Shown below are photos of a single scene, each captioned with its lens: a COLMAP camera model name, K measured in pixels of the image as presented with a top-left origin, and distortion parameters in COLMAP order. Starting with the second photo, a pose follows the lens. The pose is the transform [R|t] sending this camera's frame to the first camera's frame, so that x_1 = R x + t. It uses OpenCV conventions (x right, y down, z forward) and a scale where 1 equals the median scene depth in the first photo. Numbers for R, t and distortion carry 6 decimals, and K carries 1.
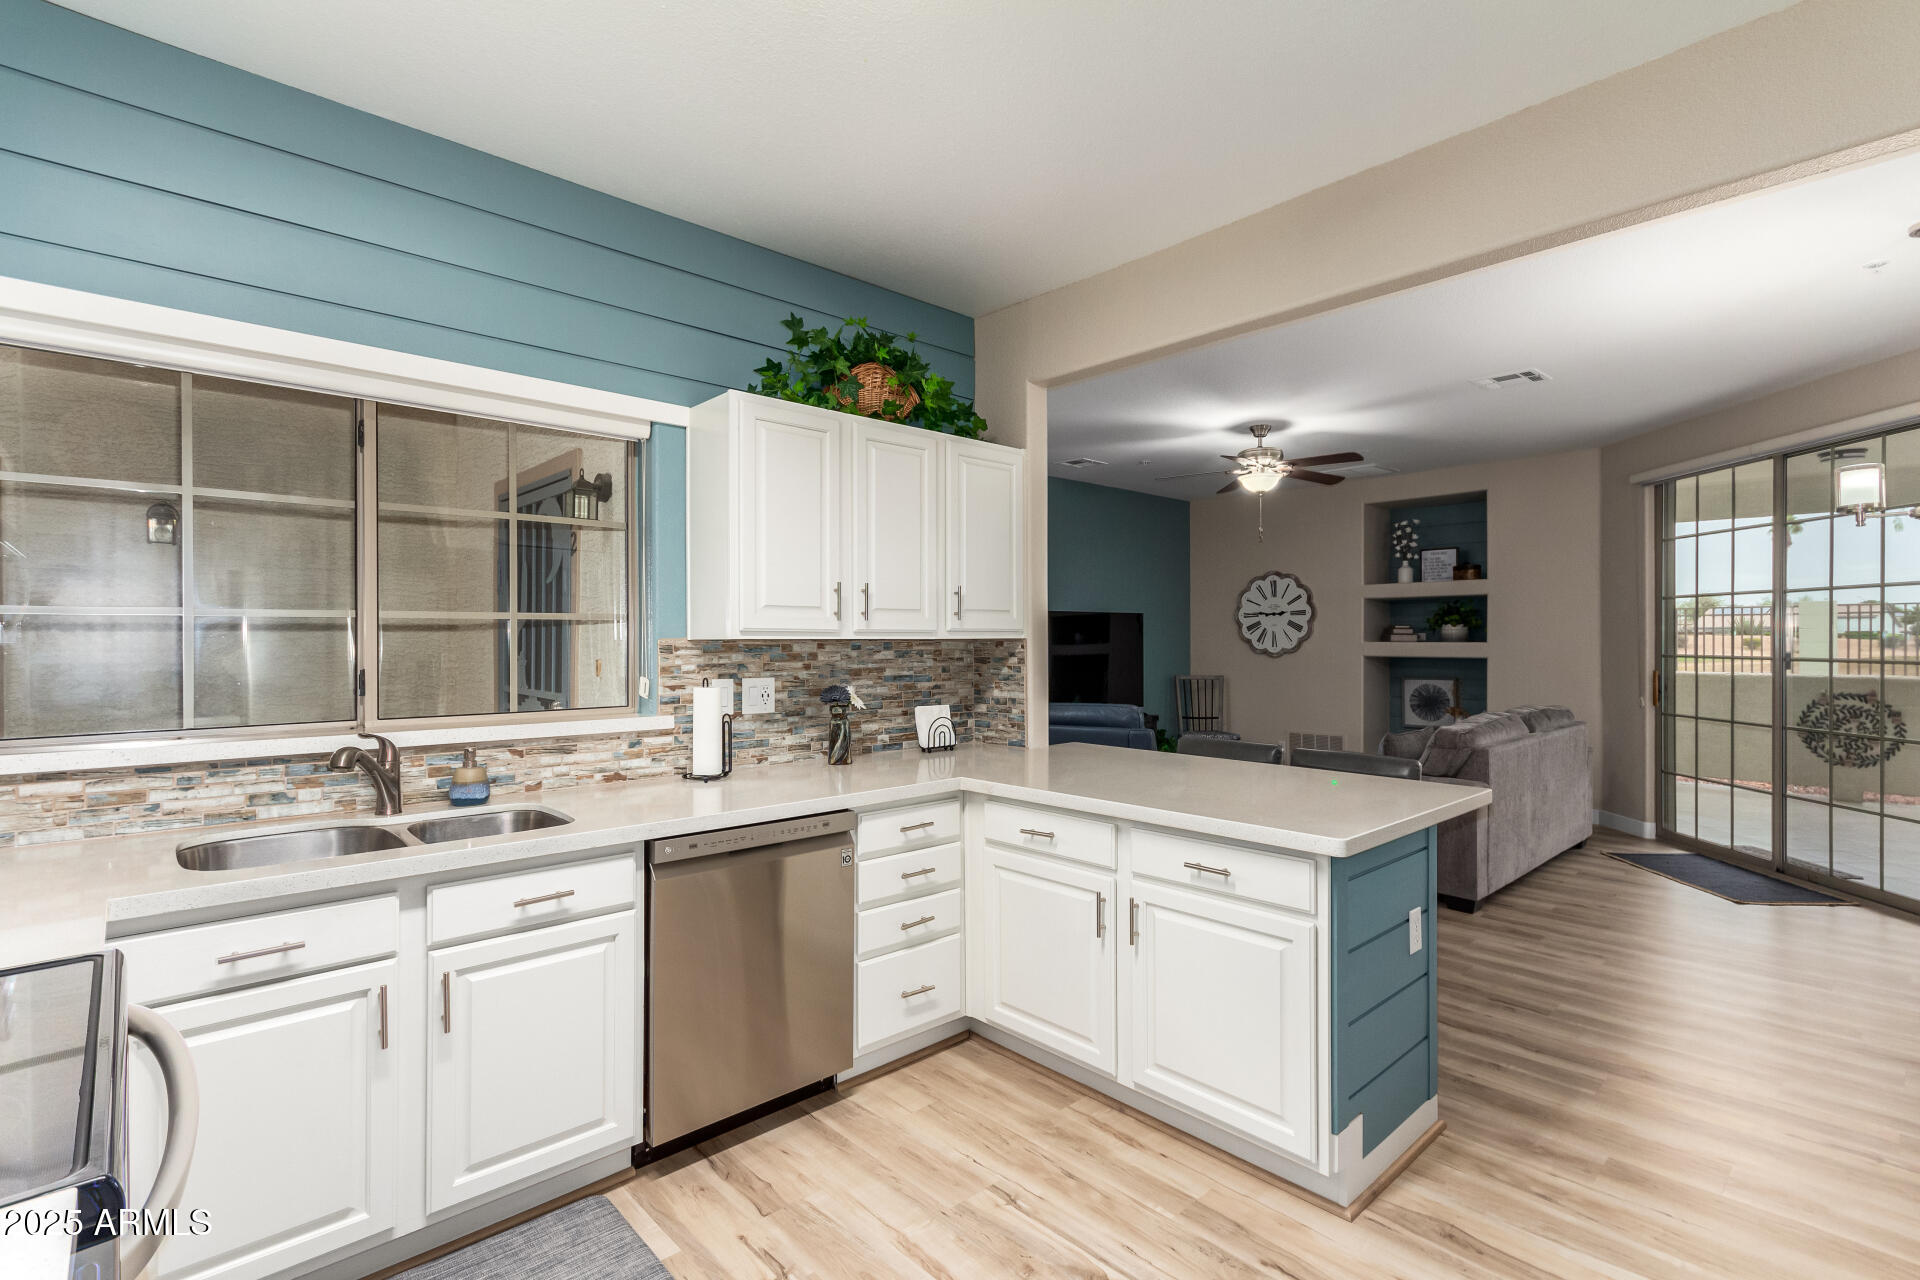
lens RADIAL K [[896.0, 0, 962.8], [0, 896.0, 643.3], [0, 0, 1]] dist [0.009012, 0.000217]
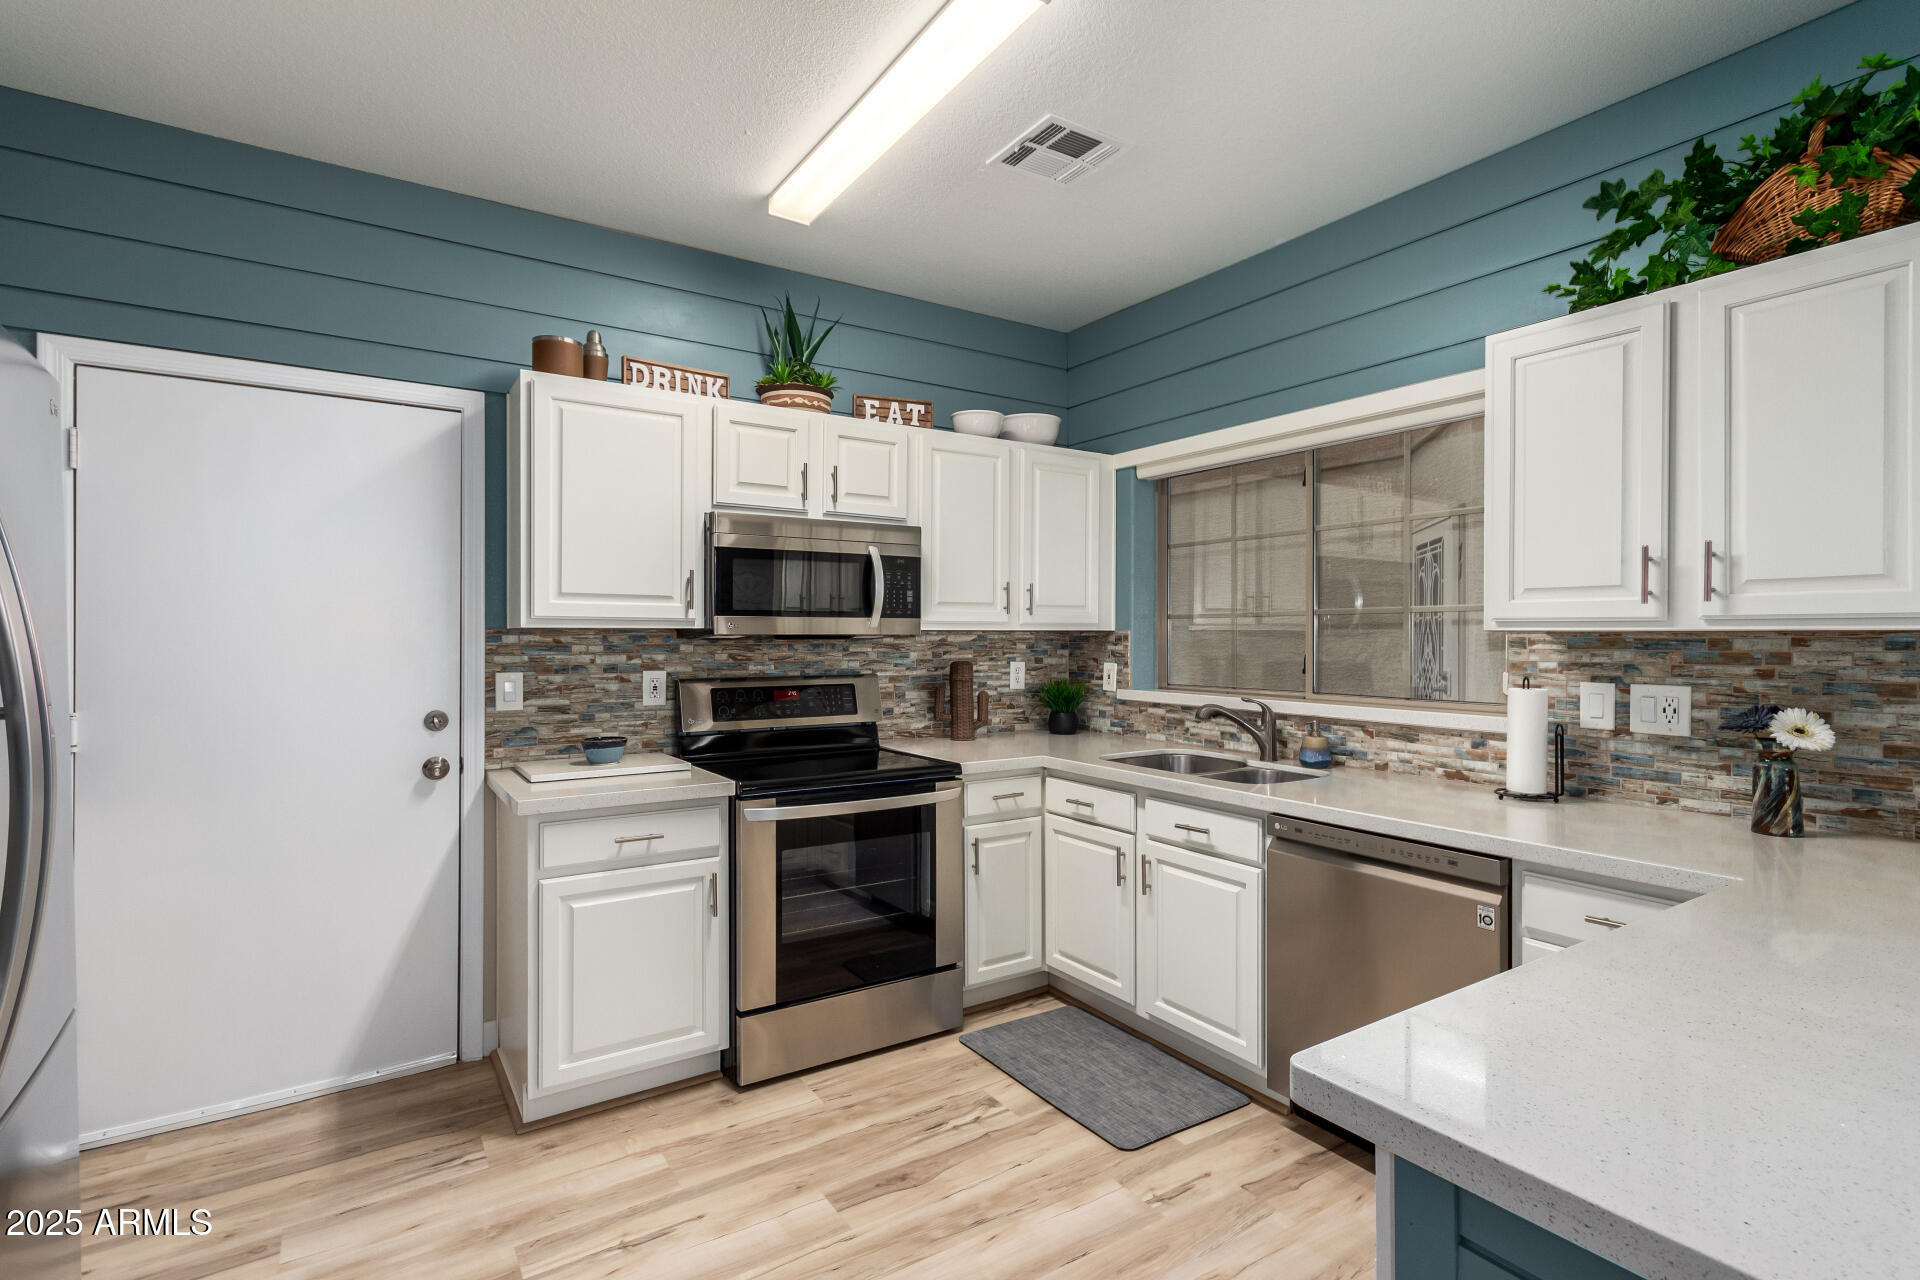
lens RADIAL K [[896.0, 0, 966.4], [0, 896.0, 634.4], [0, 0, 1]] dist [0.009012, 0.000217]
pose [[-0.151783, 0.001289, -0.988413, 0.530039], [-0.002346, 0.999996, 0.001664, -0.001822], [0.988411, 0.002571, -0.151780, 0.520450]]
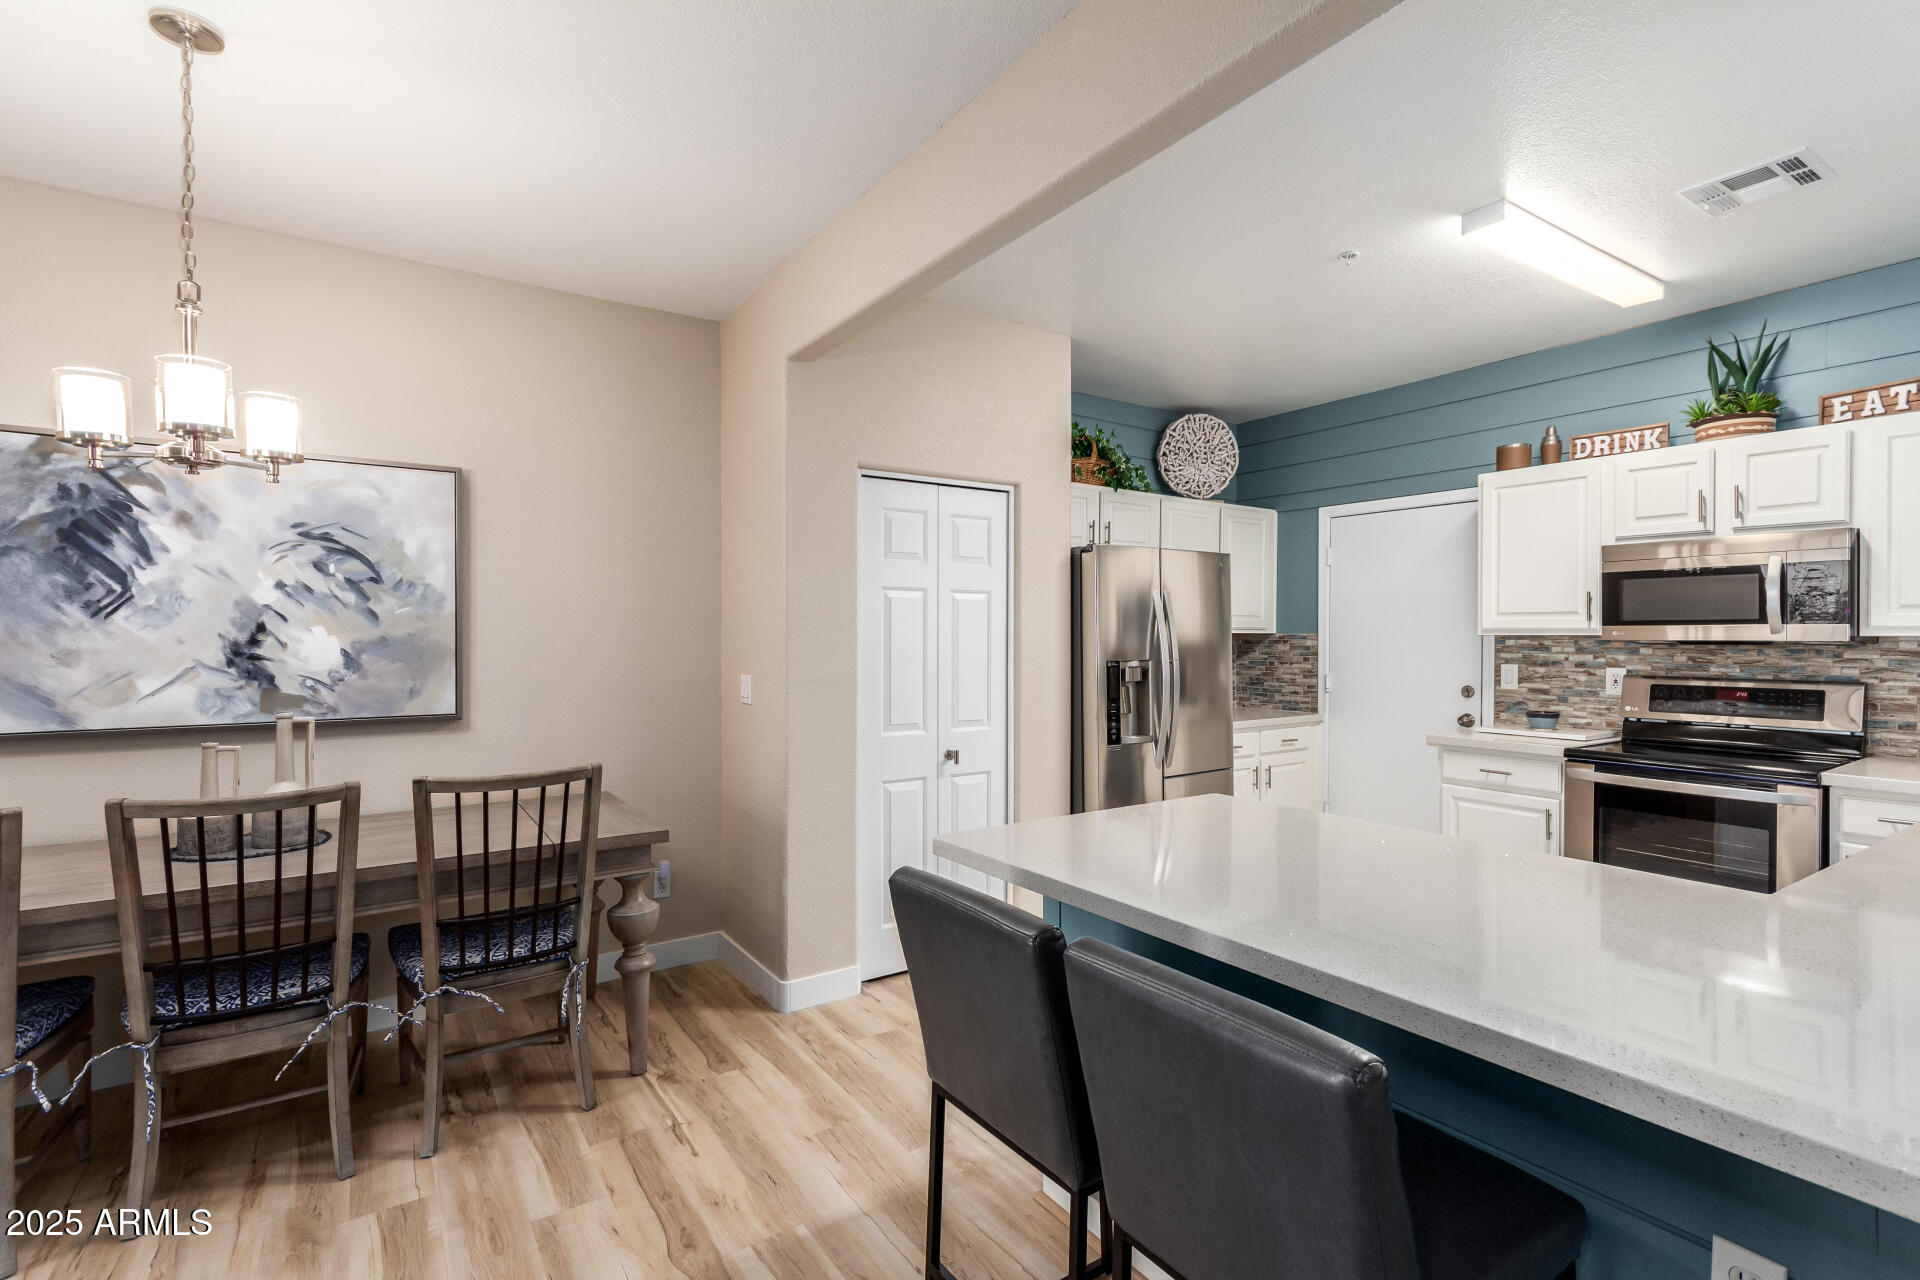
lens RADIAL K [[896.0, 0, 946.4], [0, 896.0, 640.9], [0, 0, 1]] dist [0.009012, 0.000217]
pose [[-0.989102, 0.002172, 0.147215, 0.363786], [0.003612, 0.999948, 0.009515, -0.012525], [-0.147187, 0.009943, -0.989059, 1.389894]]
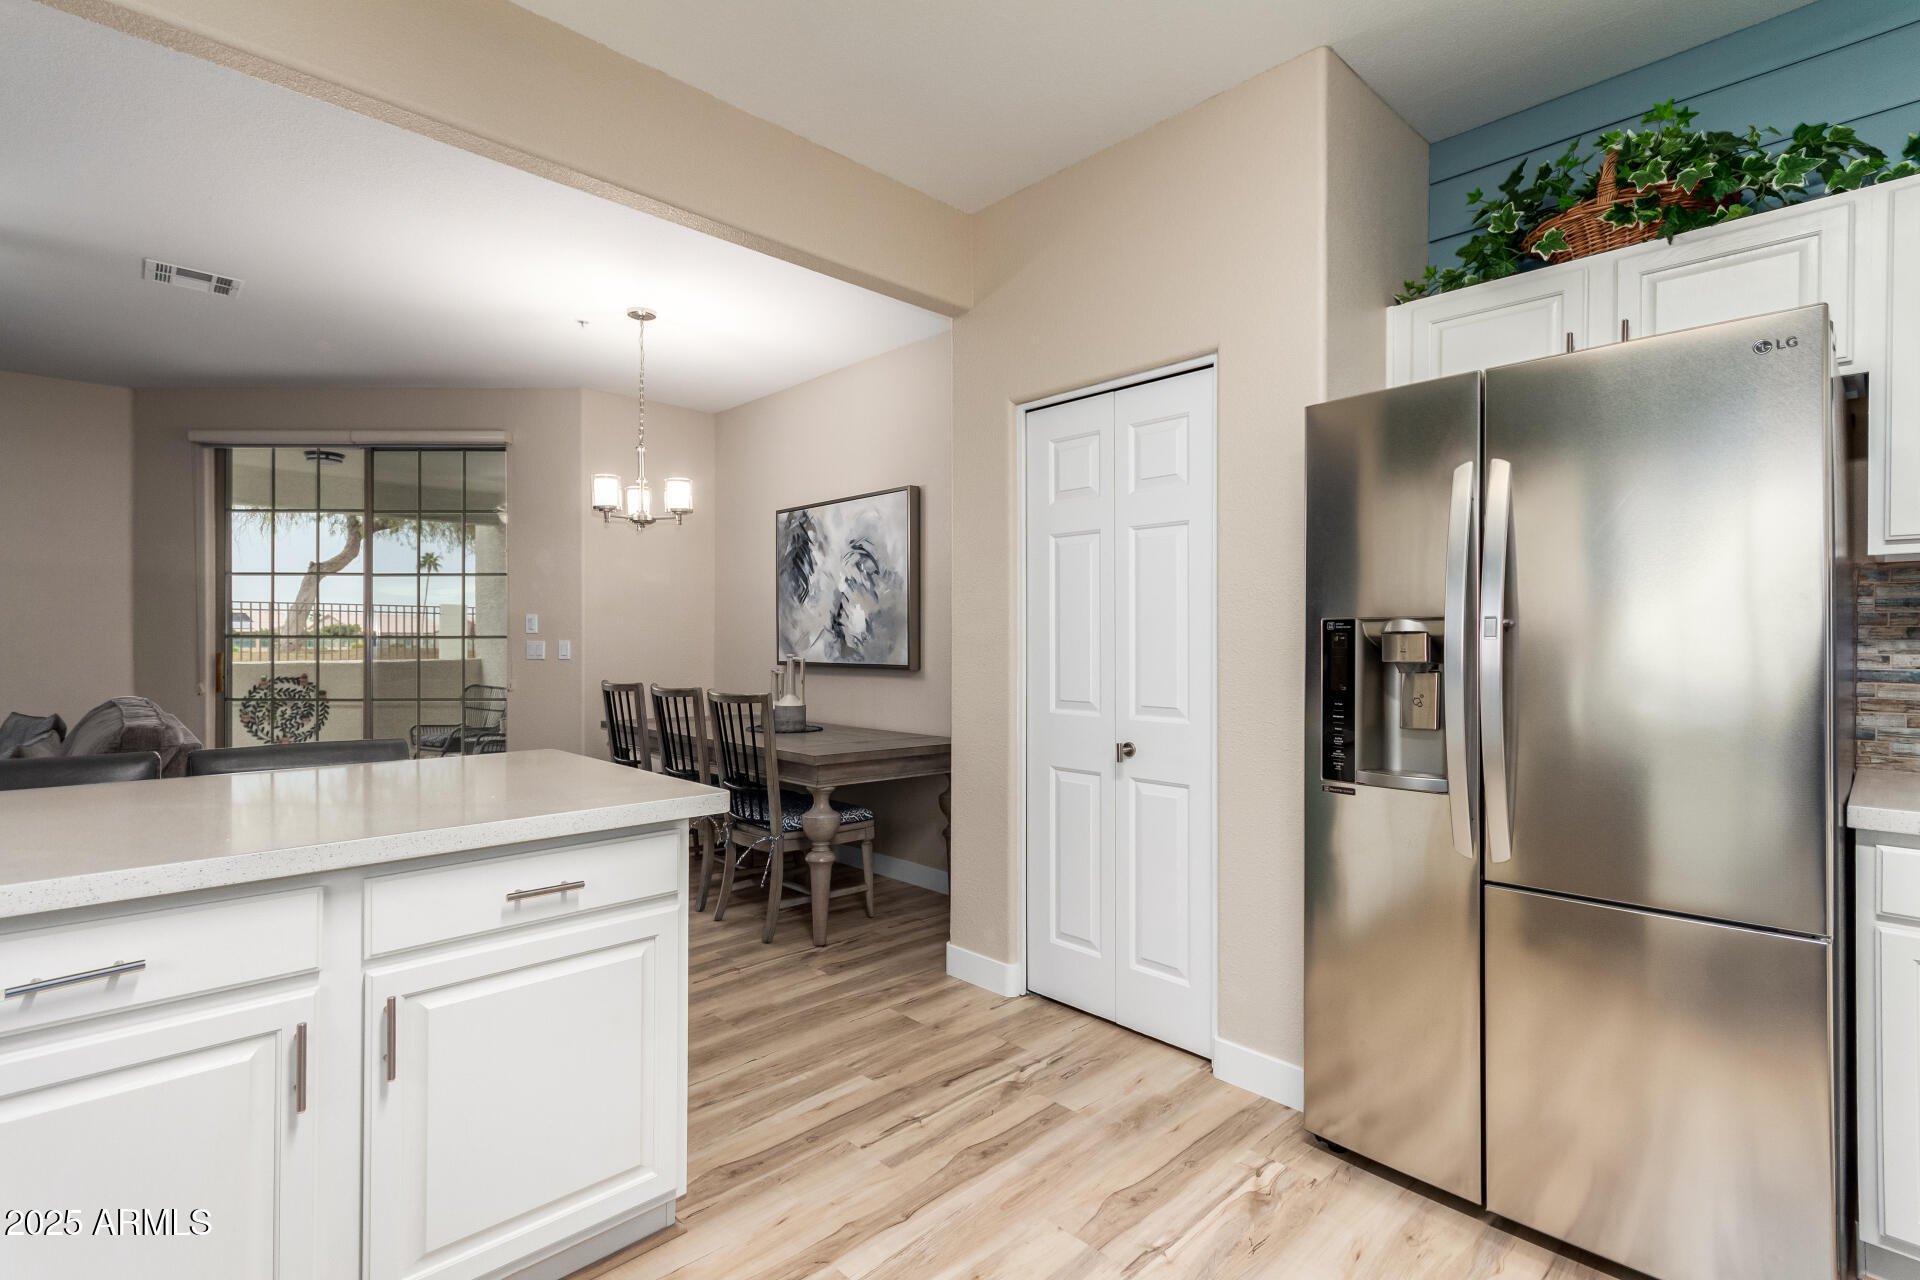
lens RADIAL K [[896.0, 0, 978.1], [0, 896.0, 644.6], [0, 0, 1]] dist [0.009012, 0.000217]
pose [[-0.026279, -0.002255, 0.999652, -0.288981], [0.004058, 0.999989, 0.002363, 0.039368], [-0.999646, 0.004119, -0.026270, 0.452688]]
